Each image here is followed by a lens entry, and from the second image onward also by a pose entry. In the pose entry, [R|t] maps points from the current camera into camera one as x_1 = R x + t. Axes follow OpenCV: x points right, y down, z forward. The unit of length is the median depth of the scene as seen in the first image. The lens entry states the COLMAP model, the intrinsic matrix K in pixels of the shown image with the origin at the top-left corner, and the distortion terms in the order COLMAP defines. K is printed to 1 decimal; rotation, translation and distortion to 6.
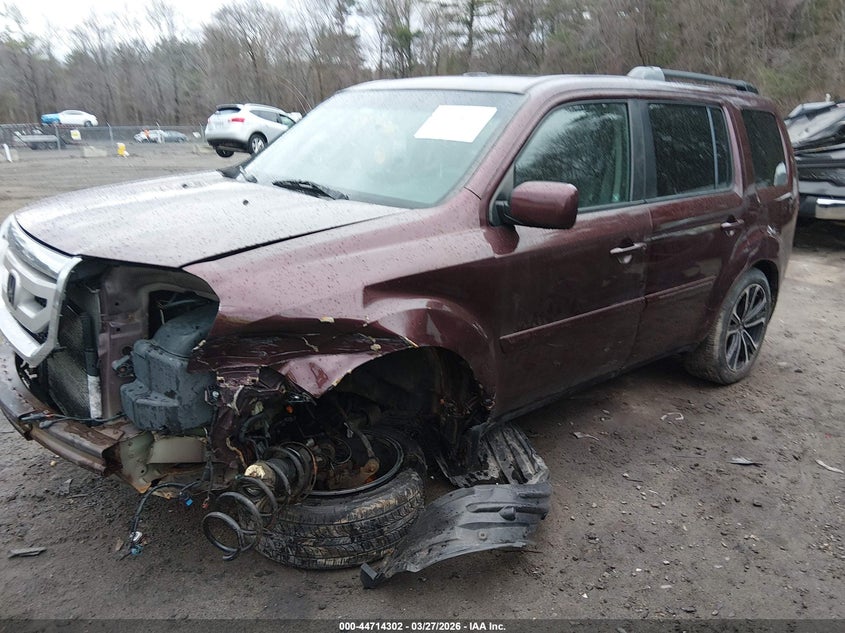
lens RADIAL K [[623.1, 0, 422.5], [0, 623.1, 316.5], [0, 0, 1]] dist [0.113014, -0.170463]
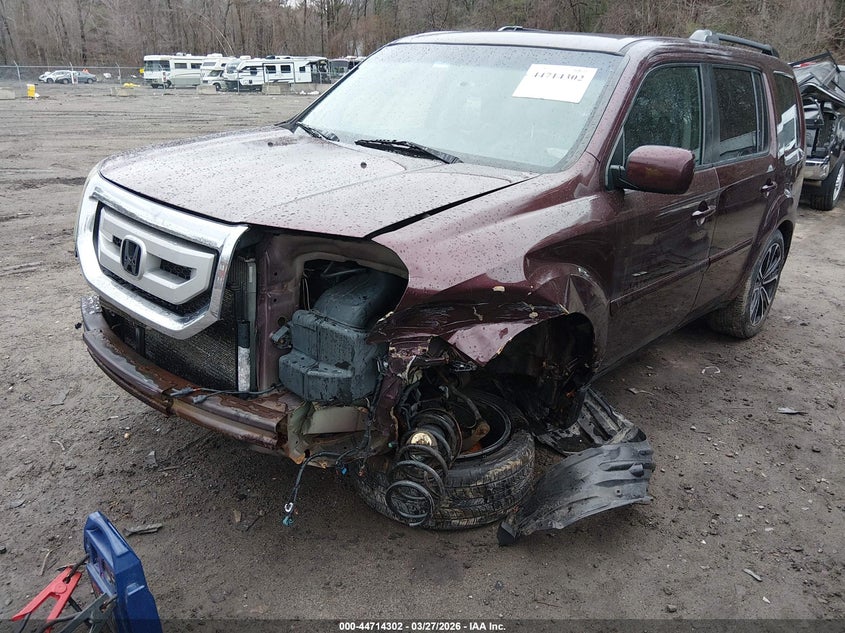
lens RADIAL K [[623.1, 0, 422.5], [0, 623.1, 316.5], [0, 0, 1]] dist [0.113014, -0.170463]
pose [[0.993751, -0.014214, 0.110710, -0.318093], [0.005918, 0.997173, 0.074913, -0.021804], [-0.111462, -0.073789, 0.991025, 0.018477]]
